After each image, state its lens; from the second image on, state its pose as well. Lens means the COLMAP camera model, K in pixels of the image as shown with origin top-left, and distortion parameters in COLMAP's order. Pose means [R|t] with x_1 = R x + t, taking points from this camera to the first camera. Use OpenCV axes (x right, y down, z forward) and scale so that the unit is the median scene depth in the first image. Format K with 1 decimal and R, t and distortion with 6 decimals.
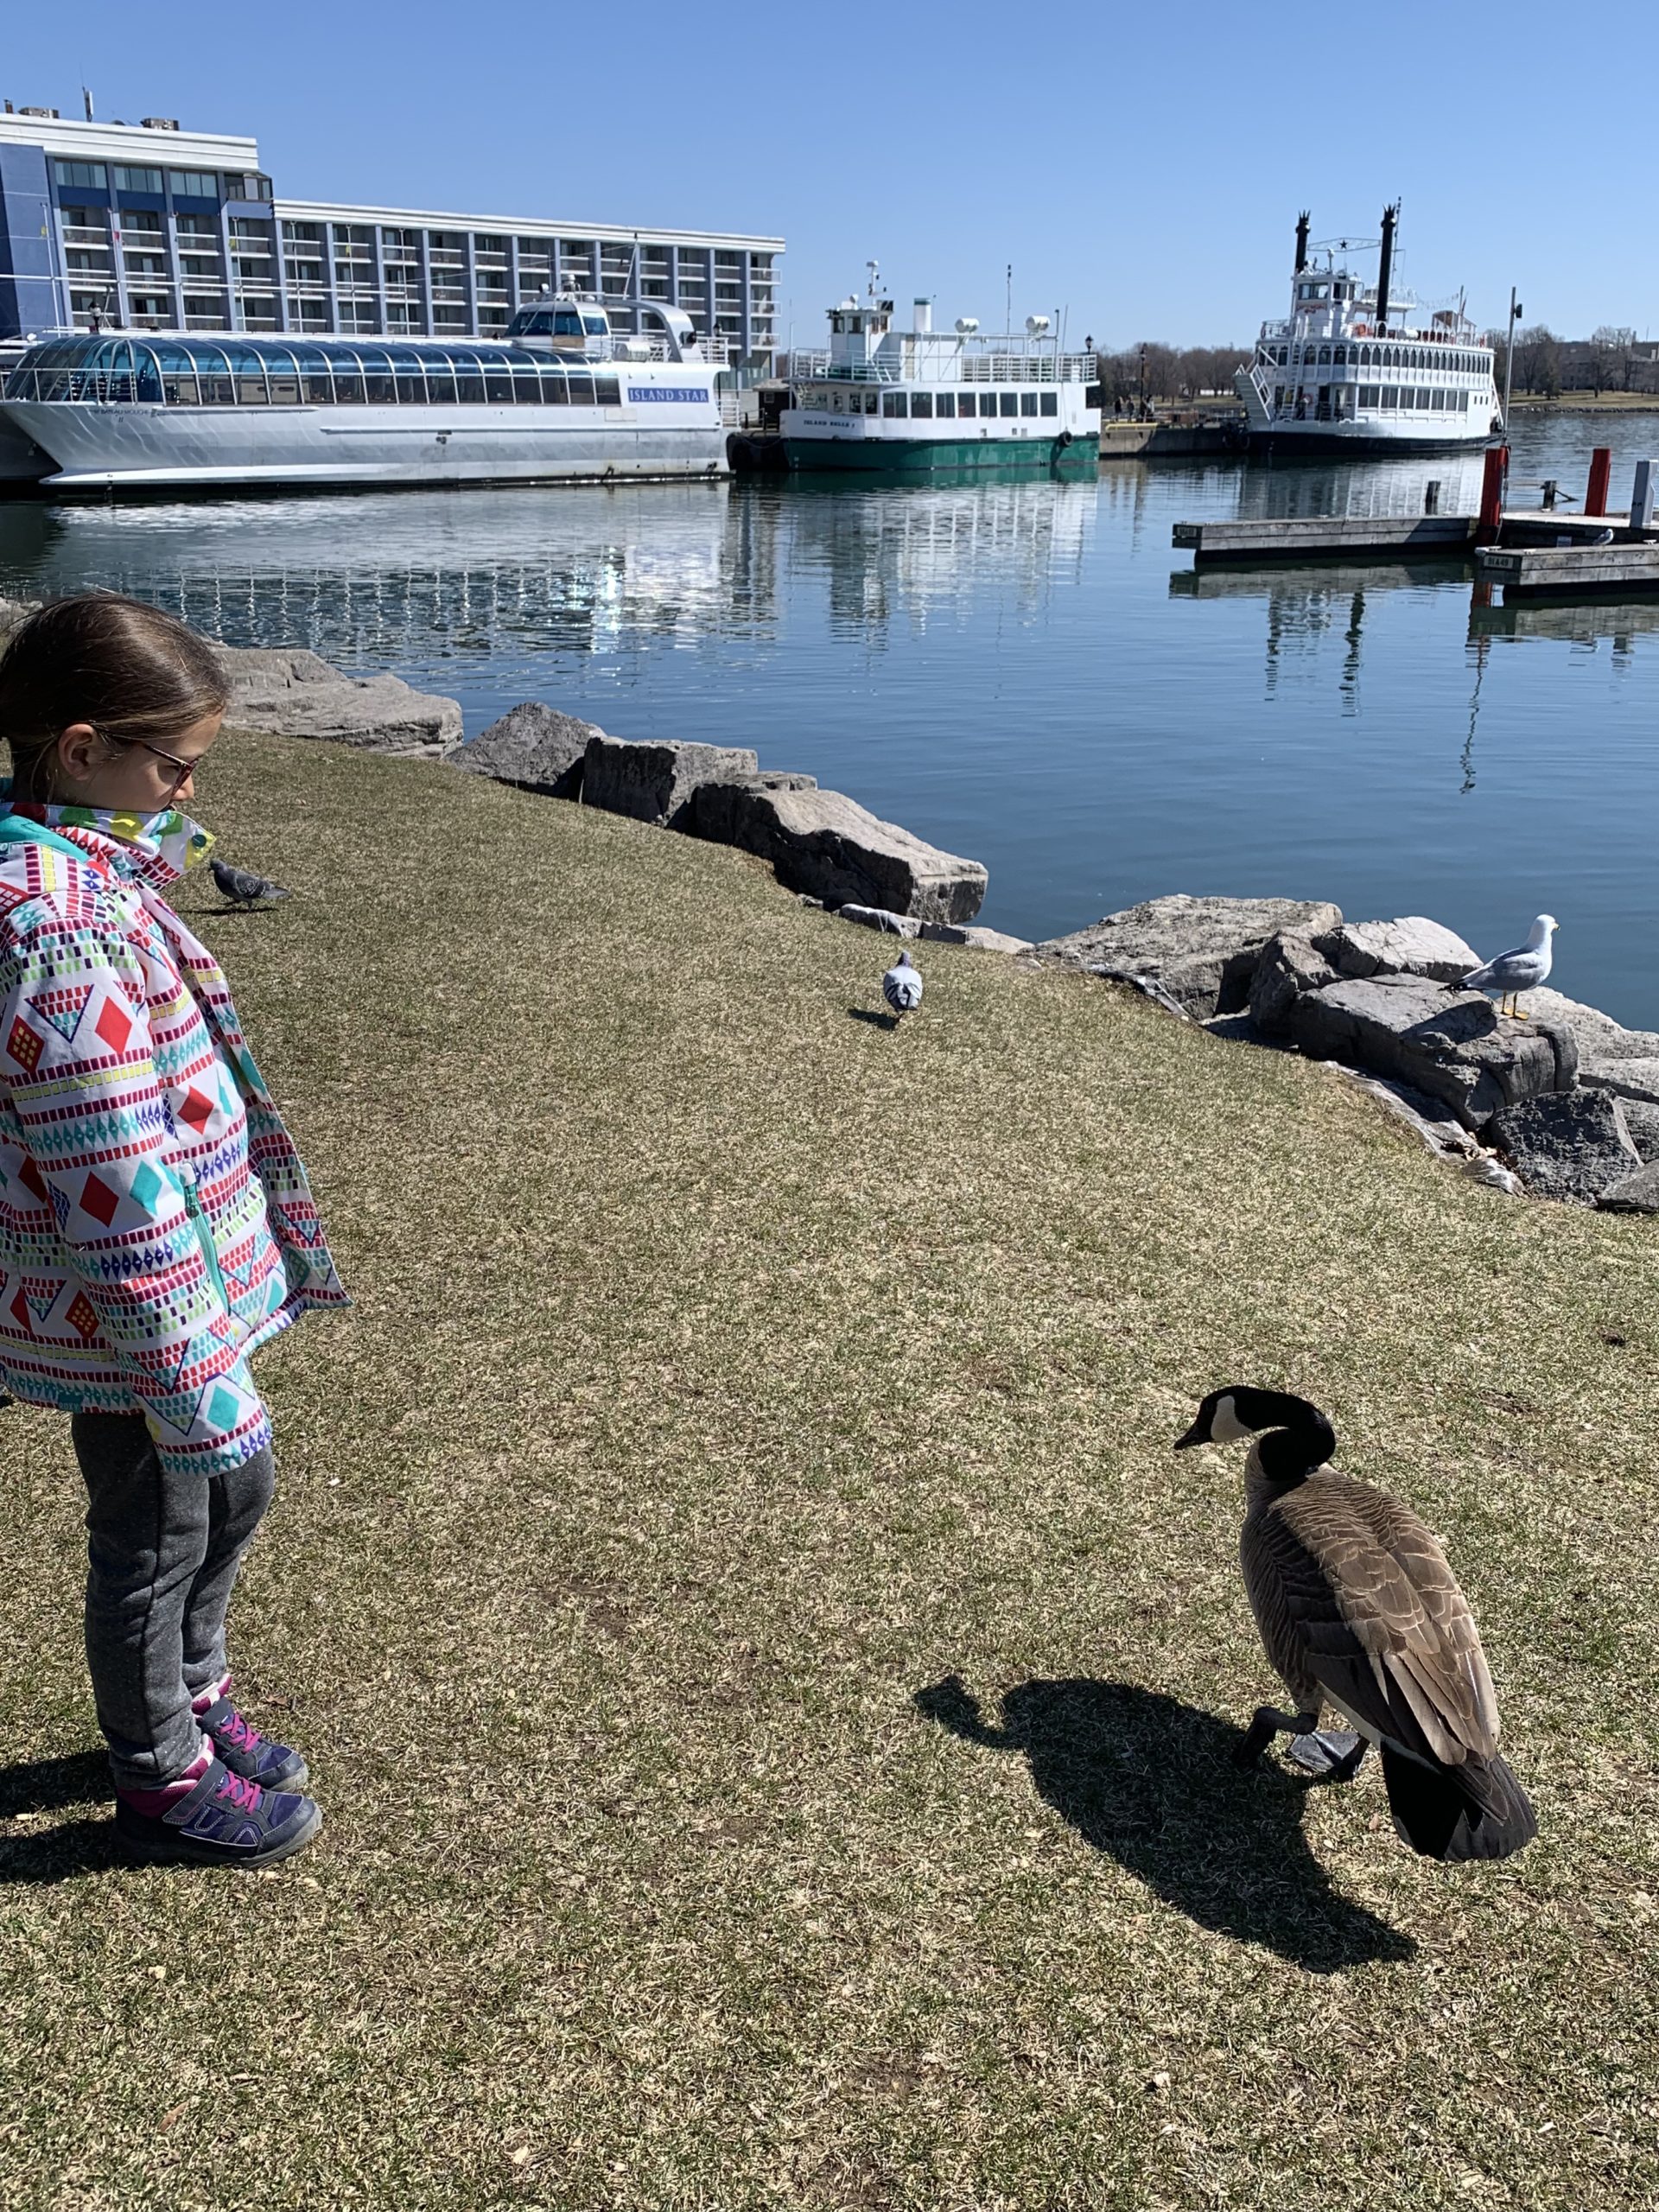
lens RADIAL K [[2007.8, 0, 830.6], [0, 2007.8, 1104.1], [0, 0, 1]] dist [-0.017663, -0.011493]
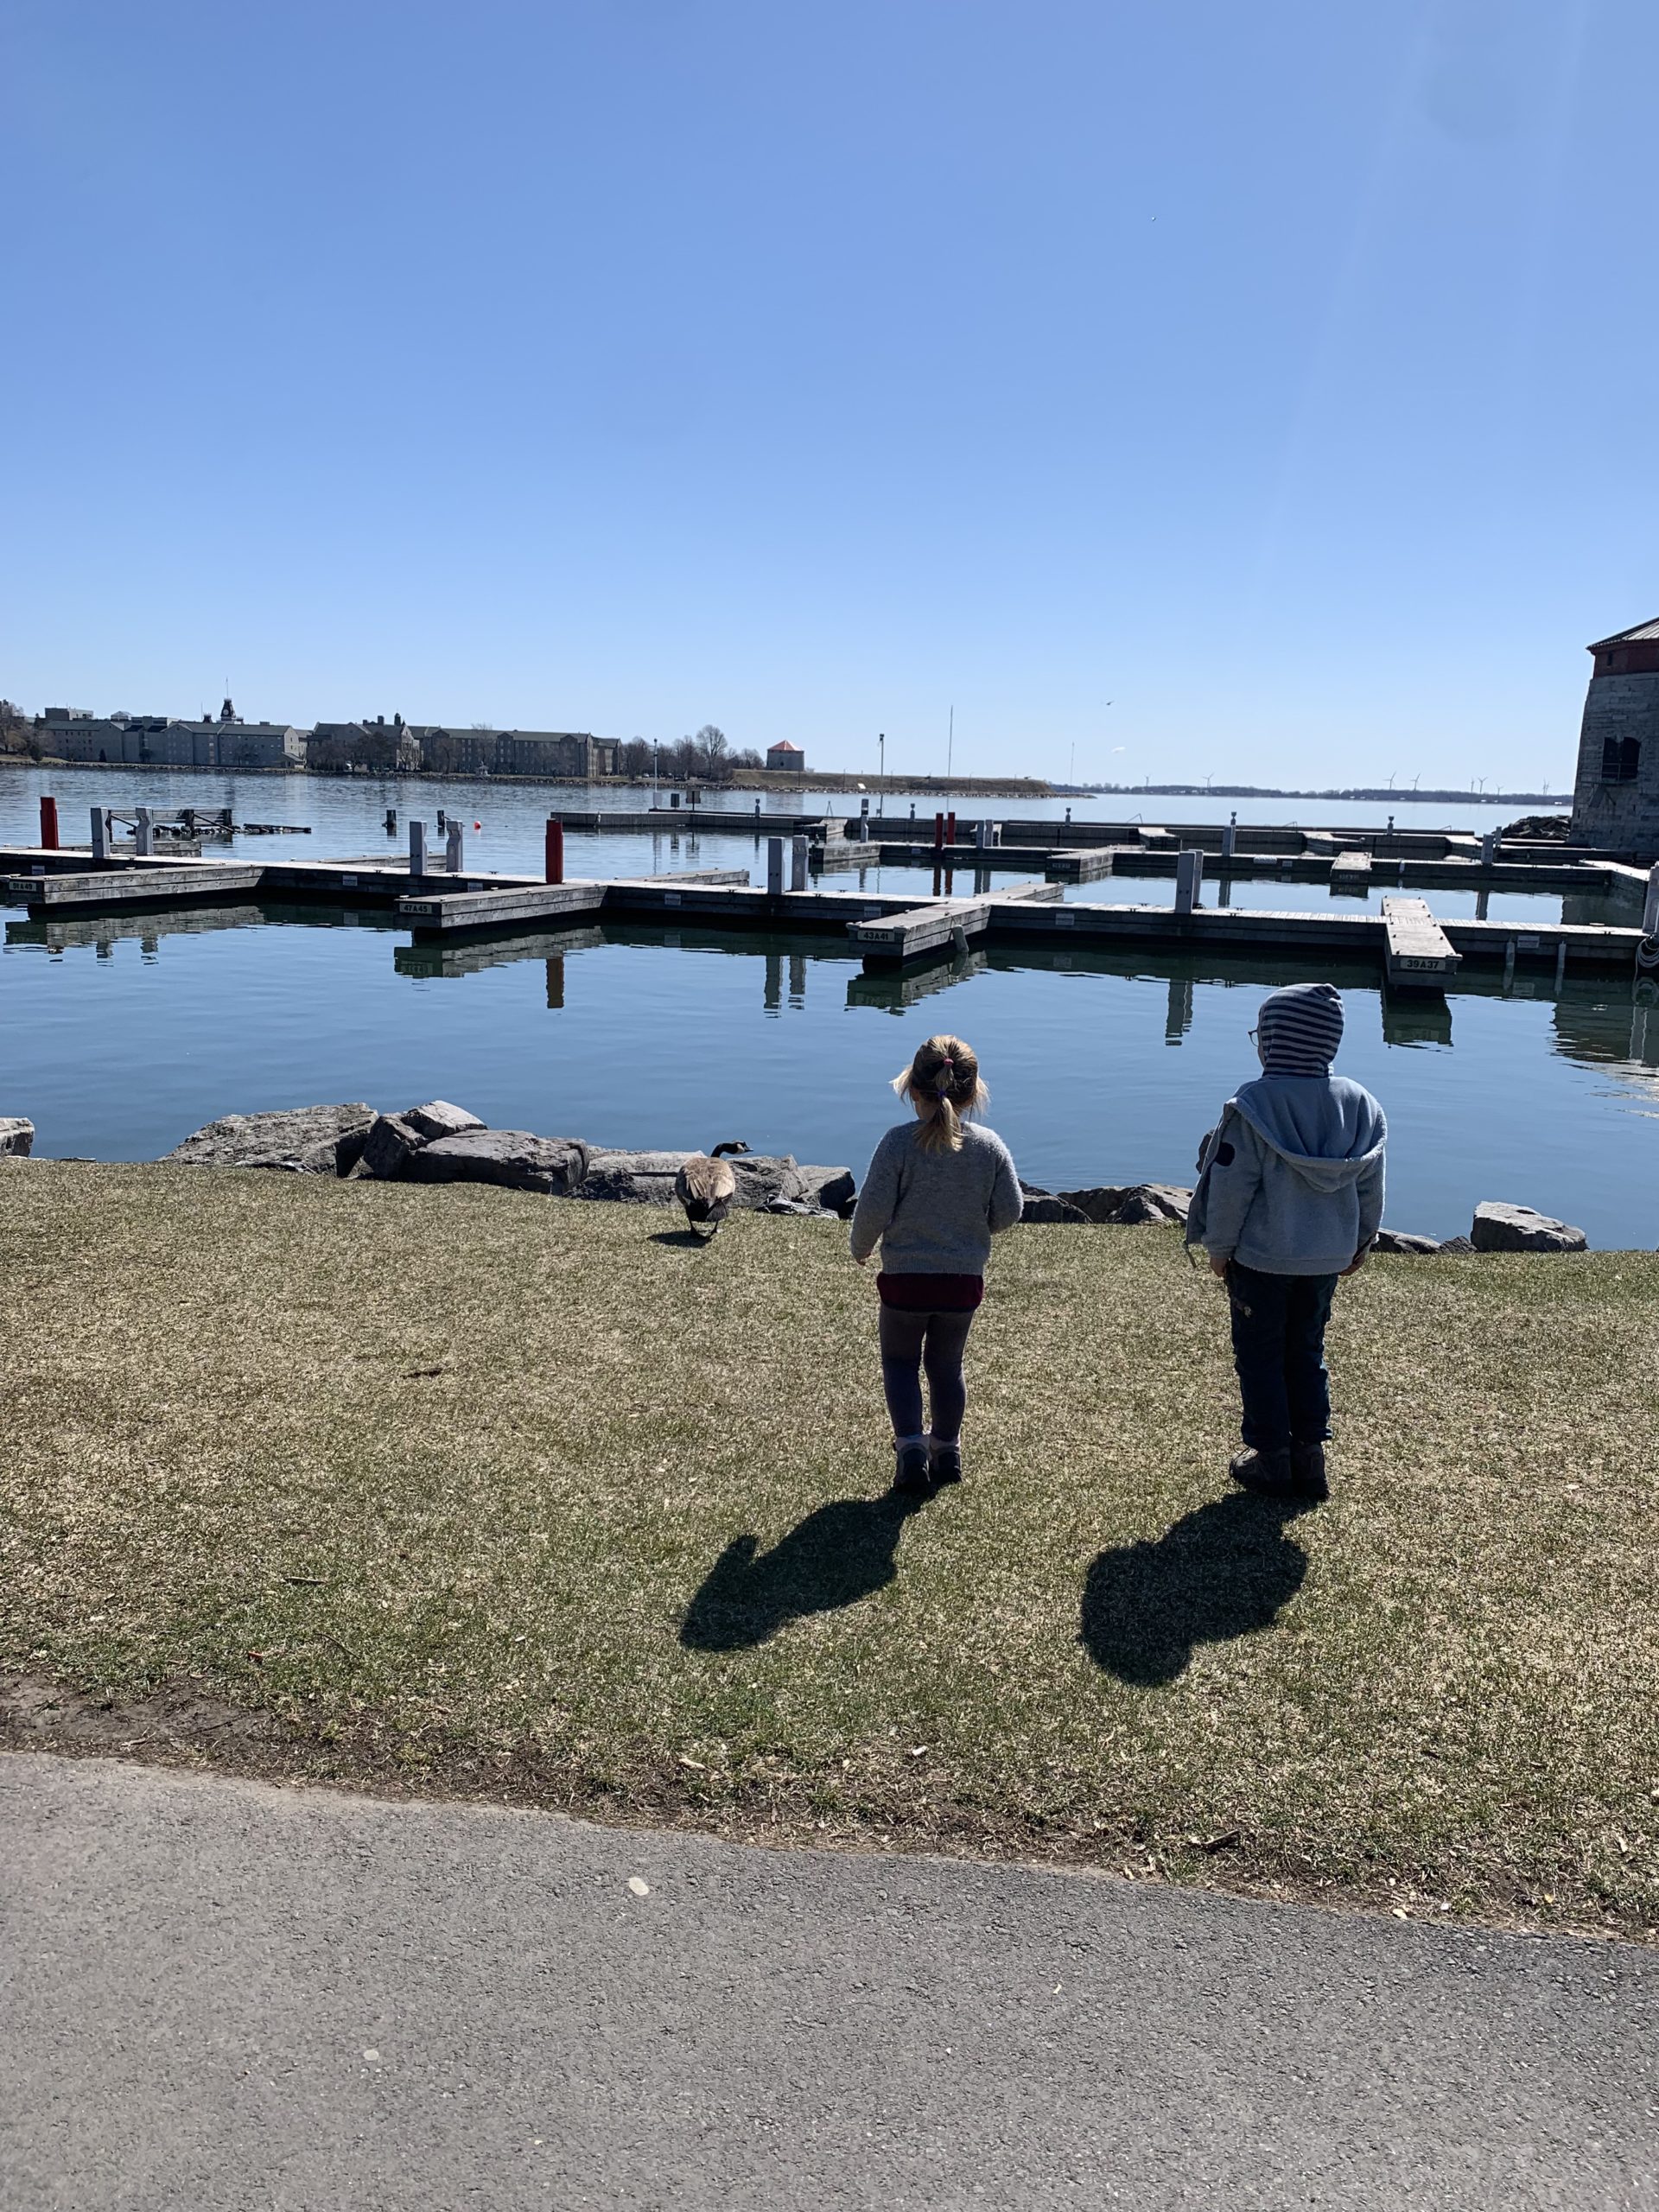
lens RADIAL K [[1664.4, 0, 830.7], [0, 1664.4, 1106.5], [0, 0, 1]] dist [-0.004861, -0.001996]
pose [[0.655501, -0.115142, 0.746365, -0.489797], [0.212137, 0.976589, -0.035652, 0.024883], [-0.724787, 0.181702, 0.664581, -0.104369]]
